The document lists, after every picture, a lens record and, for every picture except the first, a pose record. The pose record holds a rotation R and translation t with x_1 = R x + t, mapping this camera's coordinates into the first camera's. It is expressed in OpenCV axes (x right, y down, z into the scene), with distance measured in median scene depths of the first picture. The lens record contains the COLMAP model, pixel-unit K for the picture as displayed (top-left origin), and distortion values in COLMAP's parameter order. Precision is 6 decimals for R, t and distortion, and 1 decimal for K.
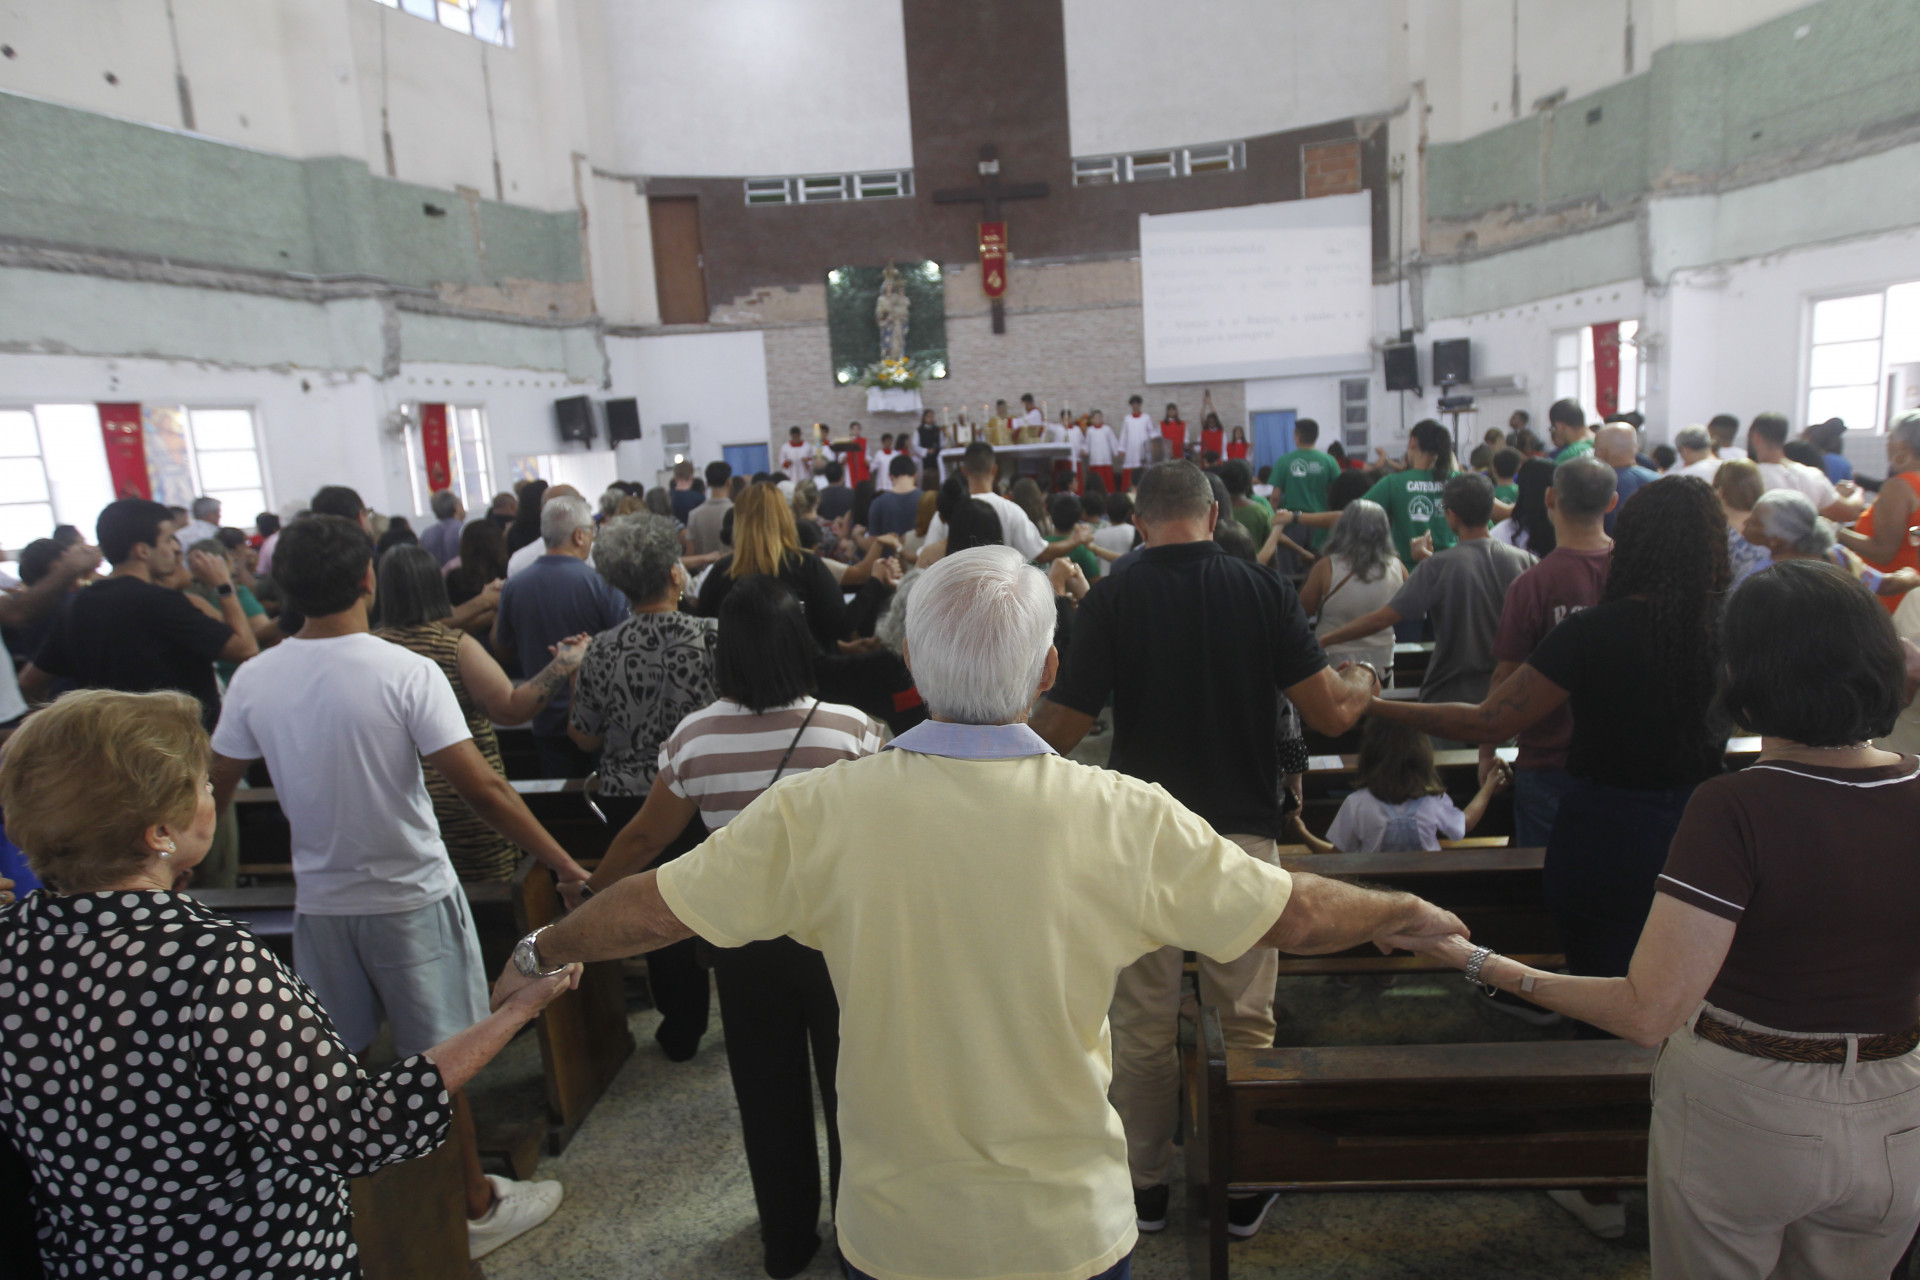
lens RADIAL K [[1172.9, 0, 965.9], [0, 1172.9, 641.0], [0, 0, 1]] dist [-0.071314, 0.038891]
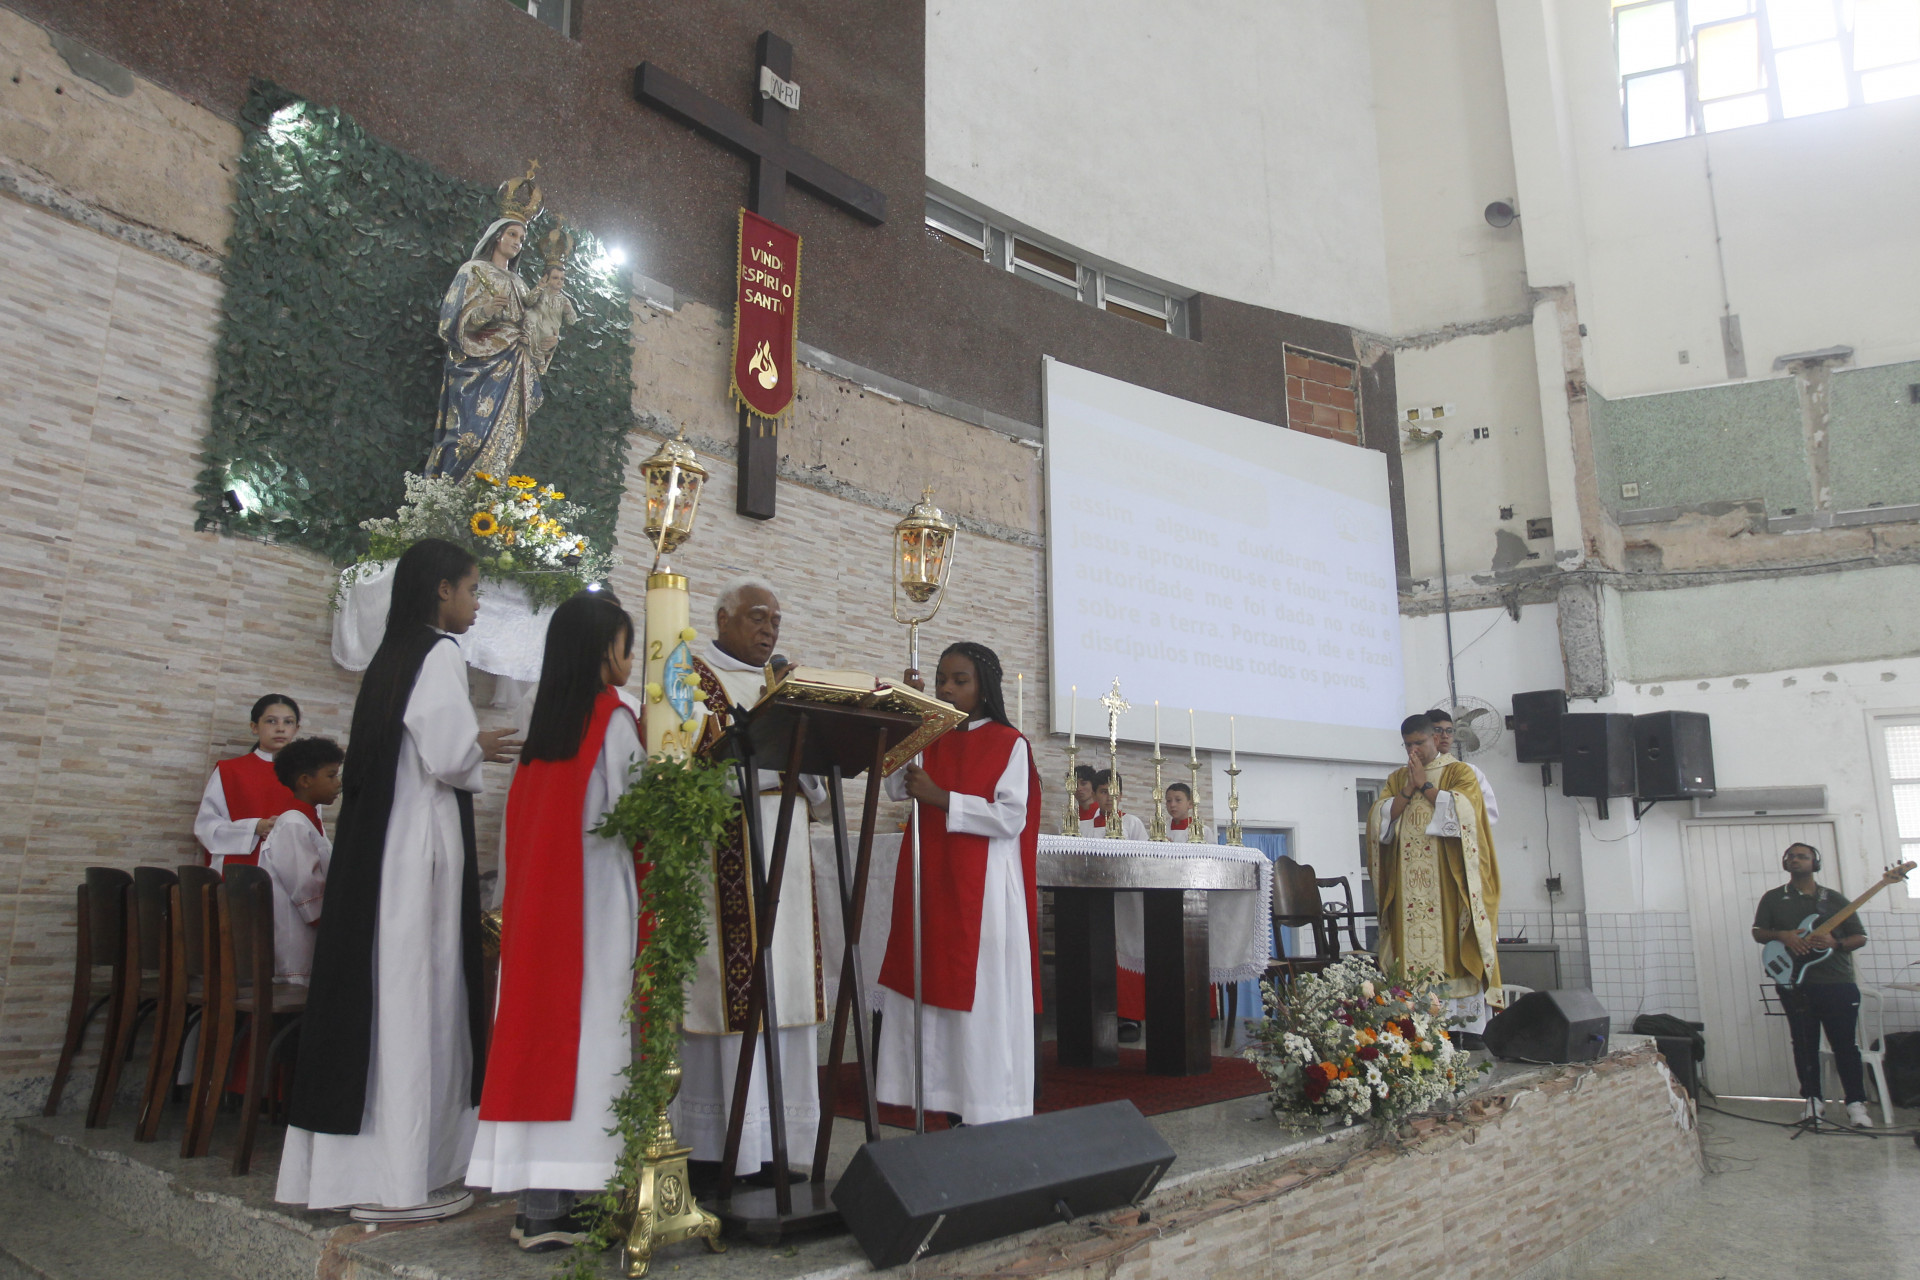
lens RADIAL K [[1301.5, 0, 960.0], [0, 1301.5, 640.0], [0, 0, 1]] dist [-0.002176, 0.000218]
pose [[0.604293, 0.221689, 0.765300, -0.223171], [0.103797, 0.930423, -0.351480, -0.096338], [-0.789972, 0.291833, 0.539237, 0.790514]]
